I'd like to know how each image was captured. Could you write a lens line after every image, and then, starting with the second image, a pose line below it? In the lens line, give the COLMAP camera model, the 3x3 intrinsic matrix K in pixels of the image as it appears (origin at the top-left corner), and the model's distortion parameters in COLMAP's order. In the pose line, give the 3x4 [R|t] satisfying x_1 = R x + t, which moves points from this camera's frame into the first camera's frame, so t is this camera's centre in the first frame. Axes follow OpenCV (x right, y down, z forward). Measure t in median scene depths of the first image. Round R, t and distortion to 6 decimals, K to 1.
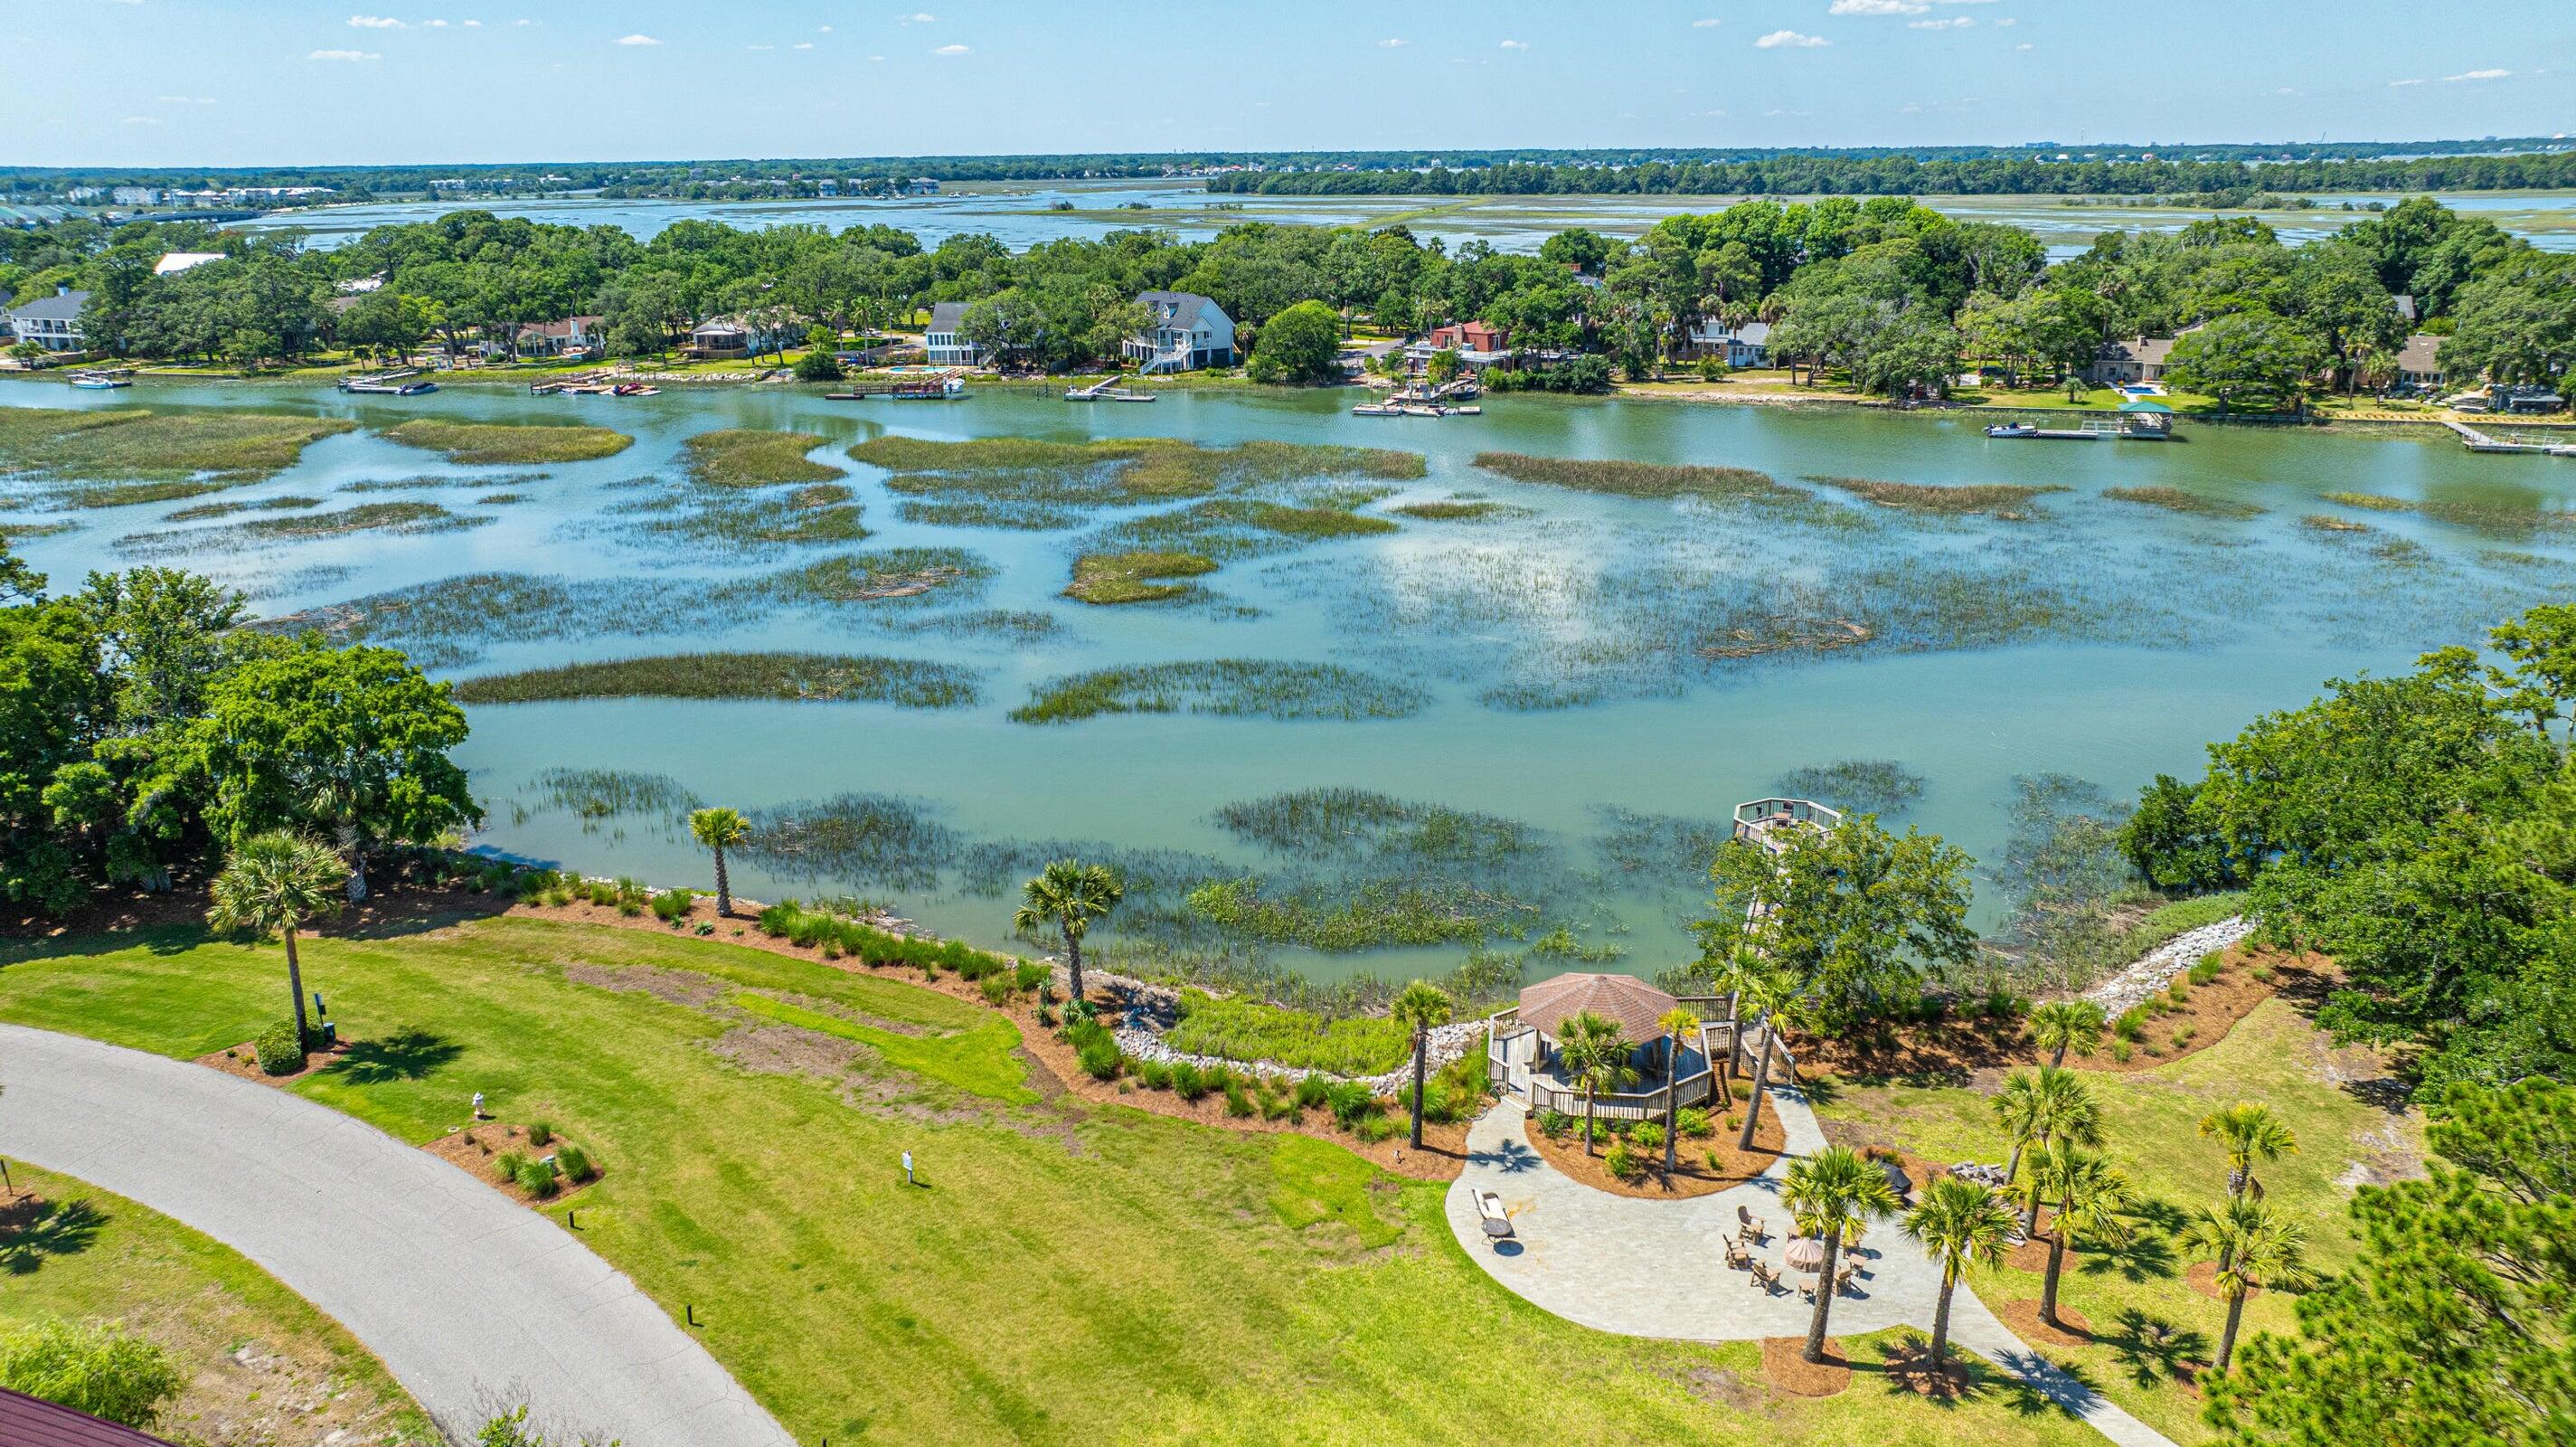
lens RADIAL K [[1809.9, 0, 1286.5], [0, 1809.9, 717.2], [0, 0, 1]] dist [-0.036847, 0.040347]
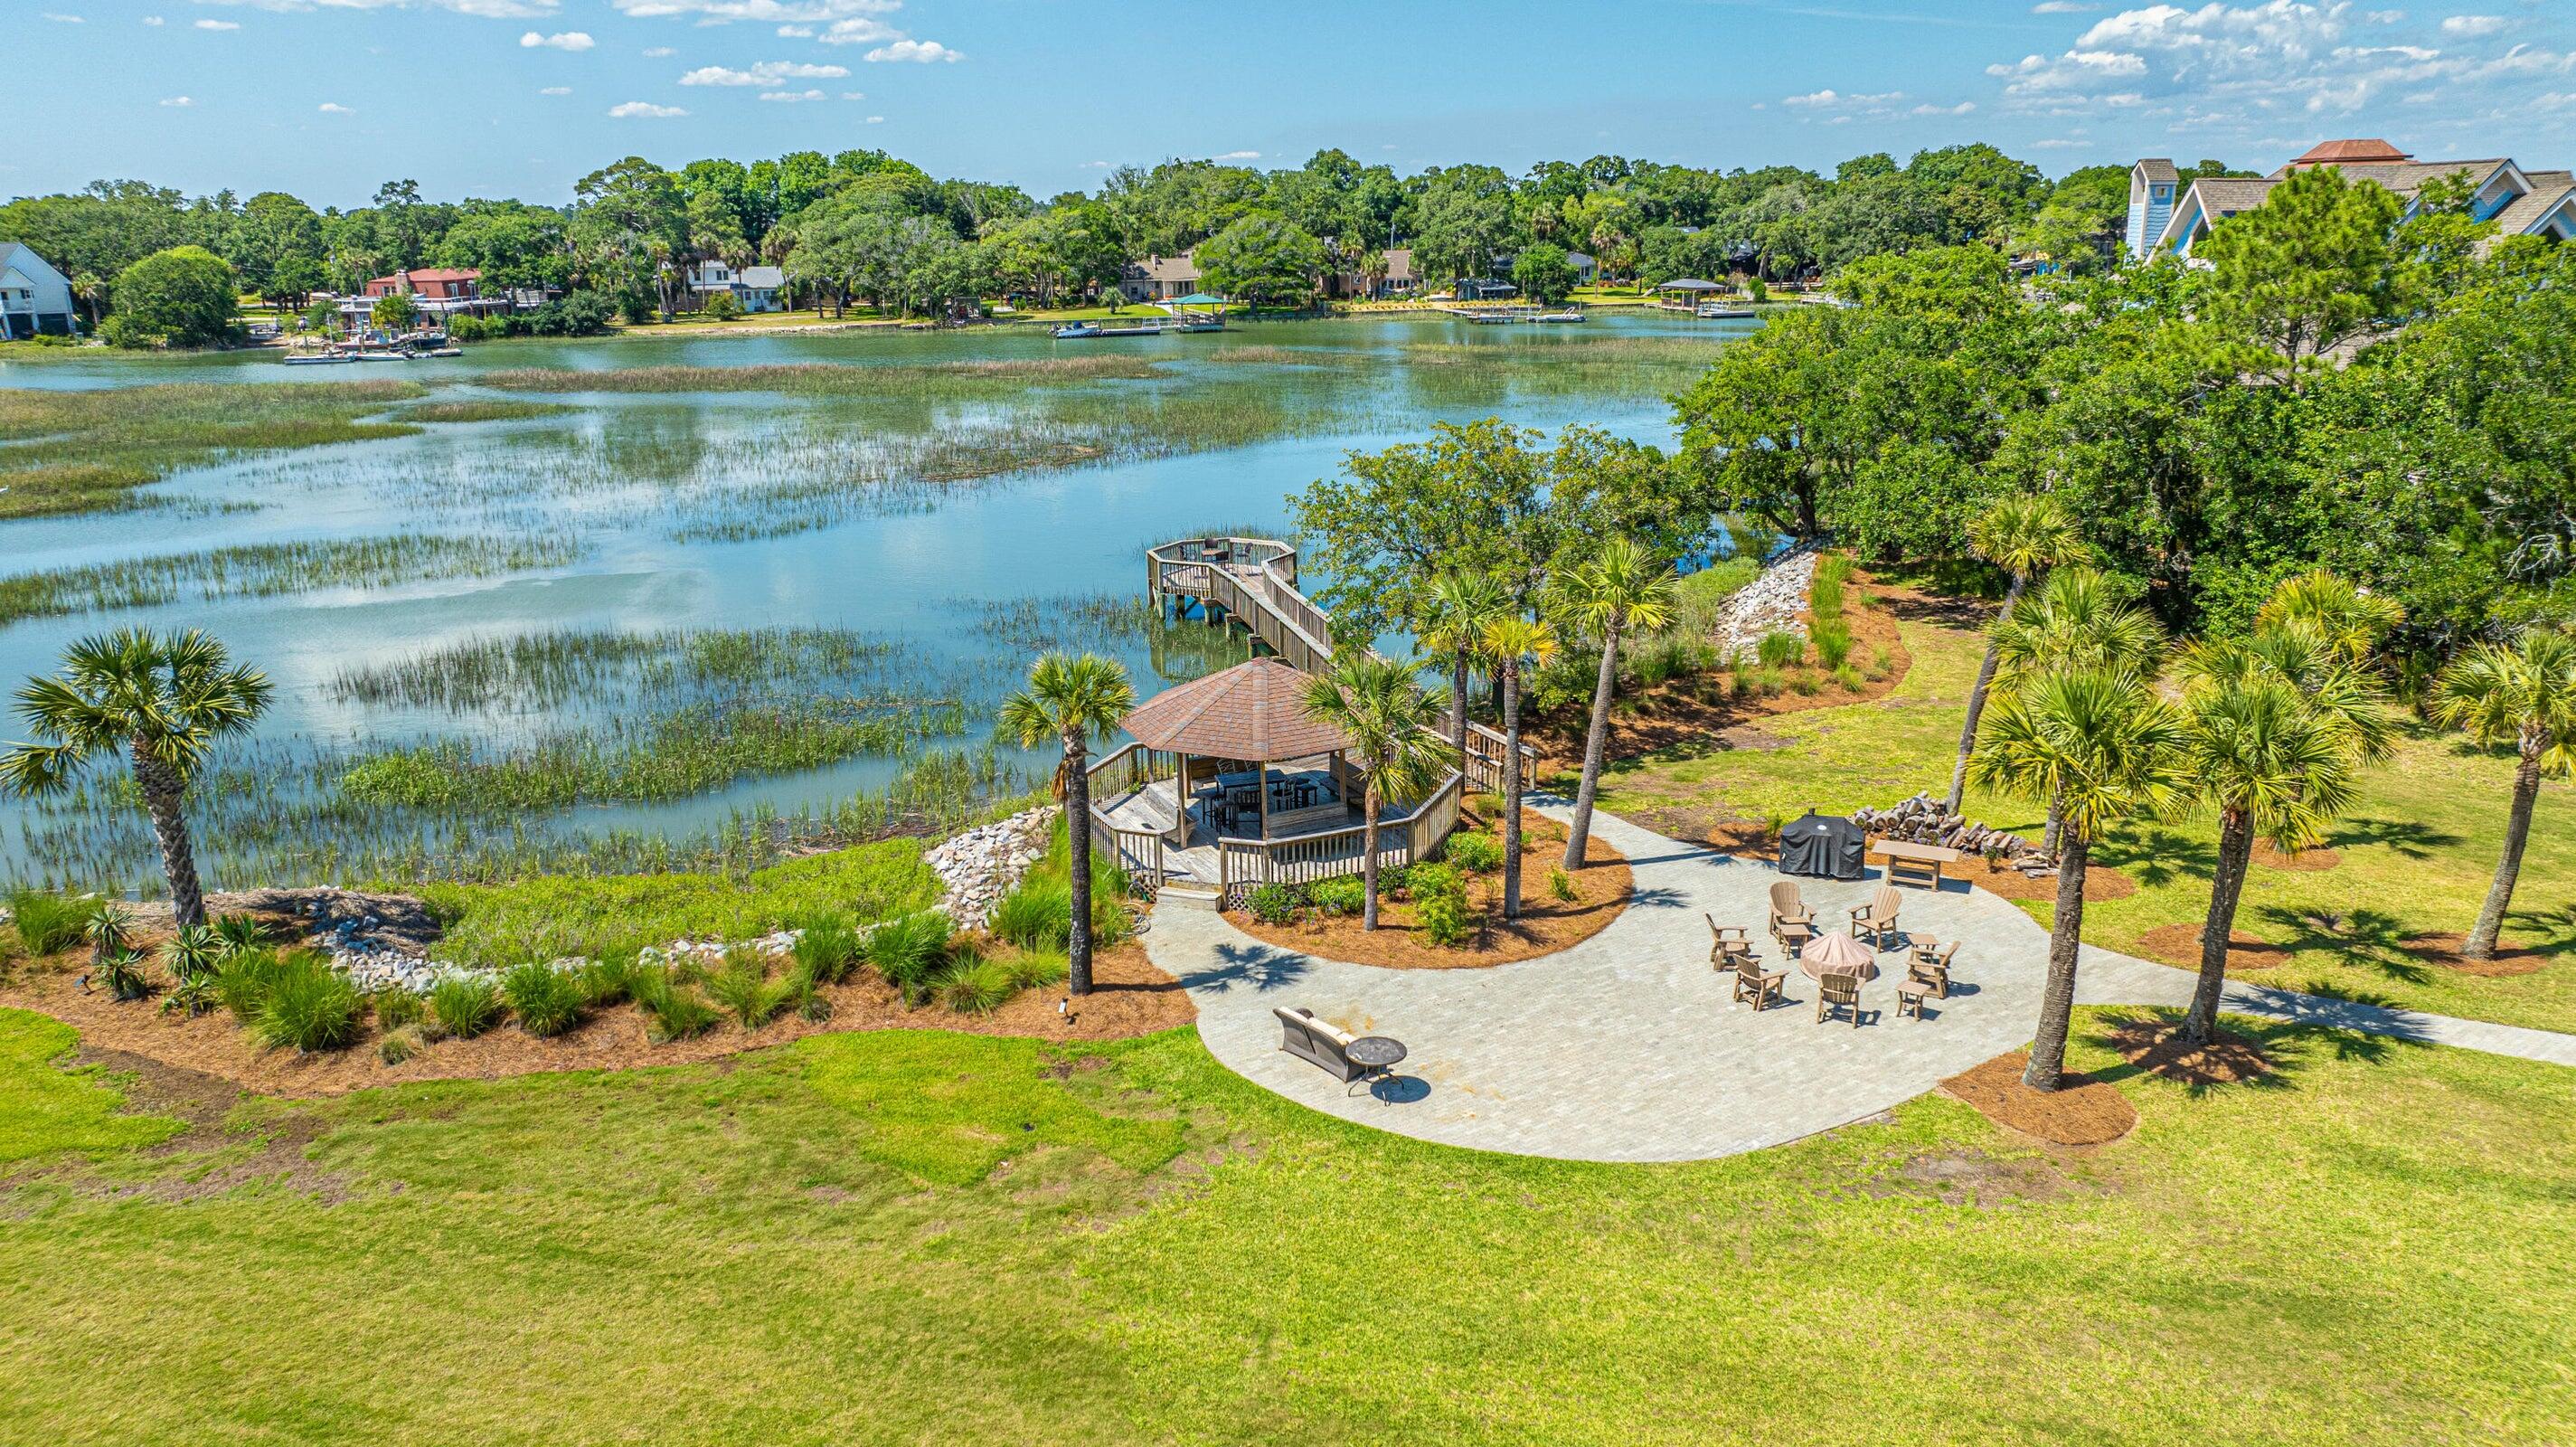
lens RADIAL K [[1809.9, 0, 1286.6], [0, 1809.9, 713.8], [0, 0, 1]] dist [-0.036847, 0.040347]
pose [[0.834196, -0.147919, 0.531260, -0.033596], [0.167819, 0.985757, 0.010952, 0.040274], [-0.525314, 0.080019, 0.847138, 0.130168]]
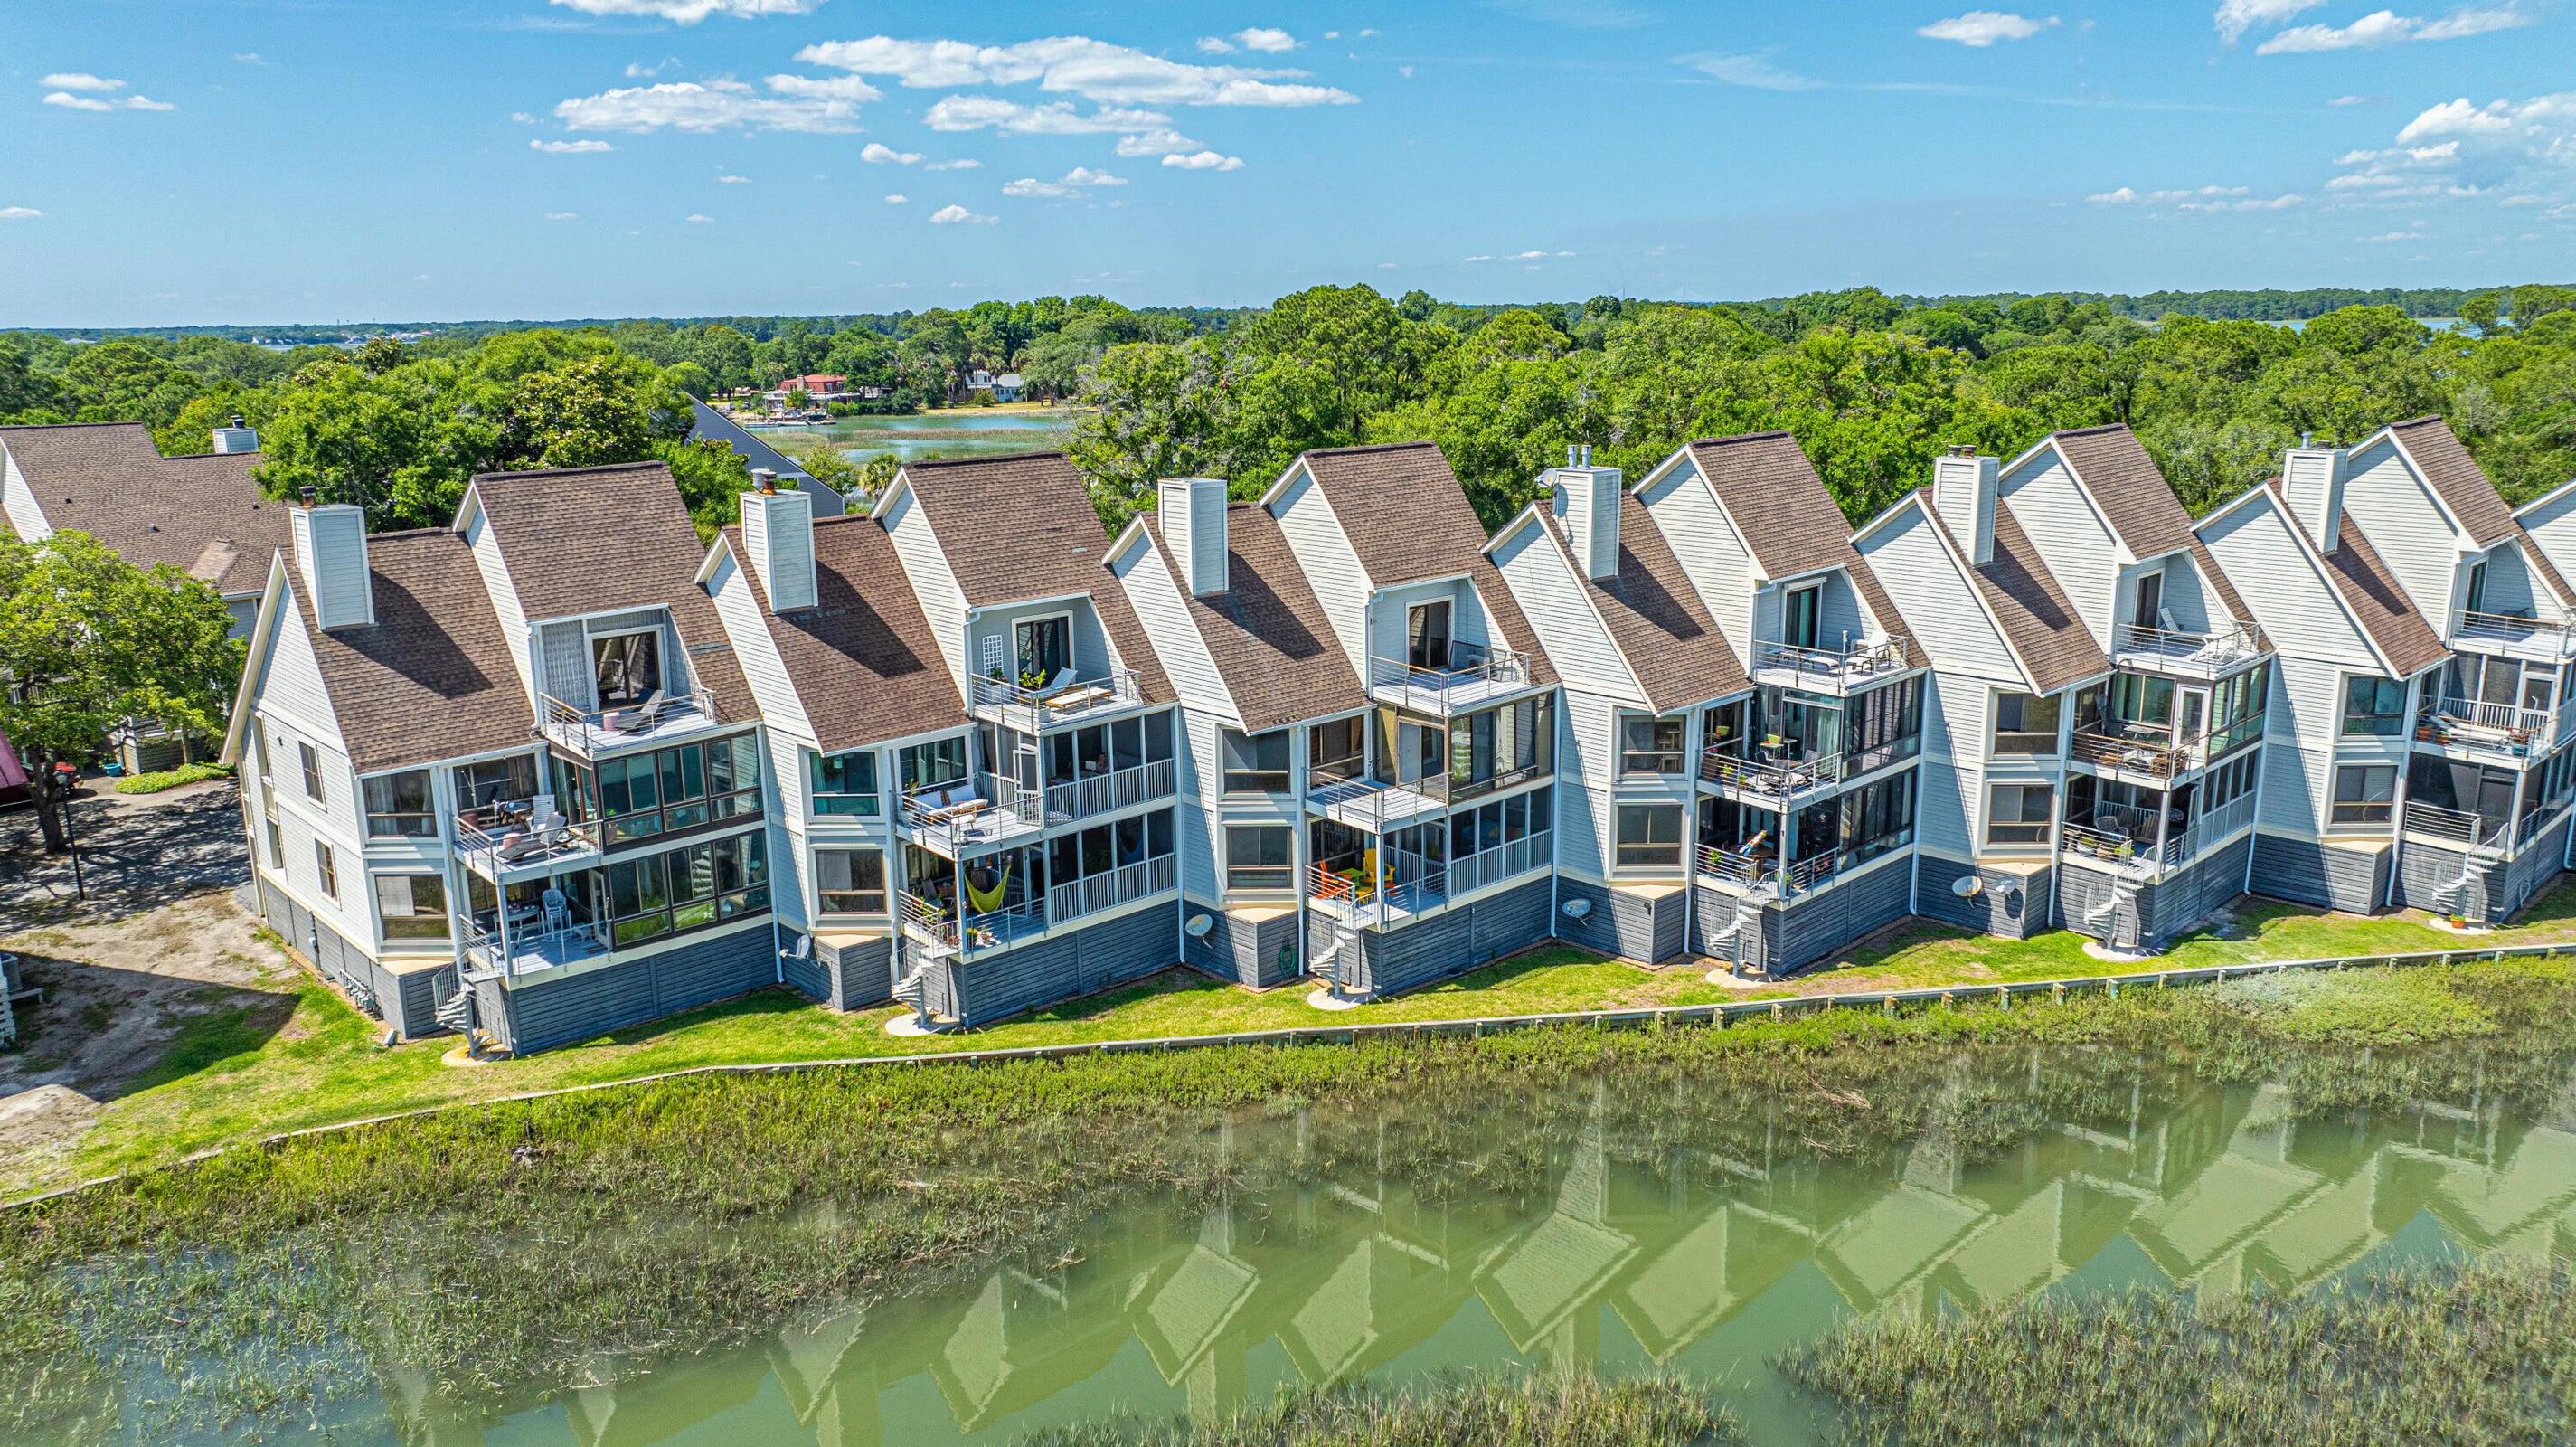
lens RADIAL K [[1809.9, 0, 1293.2], [0, 1809.9, 720.7], [0, 0, 1]] dist [-0.036847, 0.040347]
pose [[0.909531, -0.094513, 0.404749, -0.156025], [0.128995, 0.989905, -0.058717, 0.185704], [-0.395113, 0.105615, 0.912541, -0.406587]]
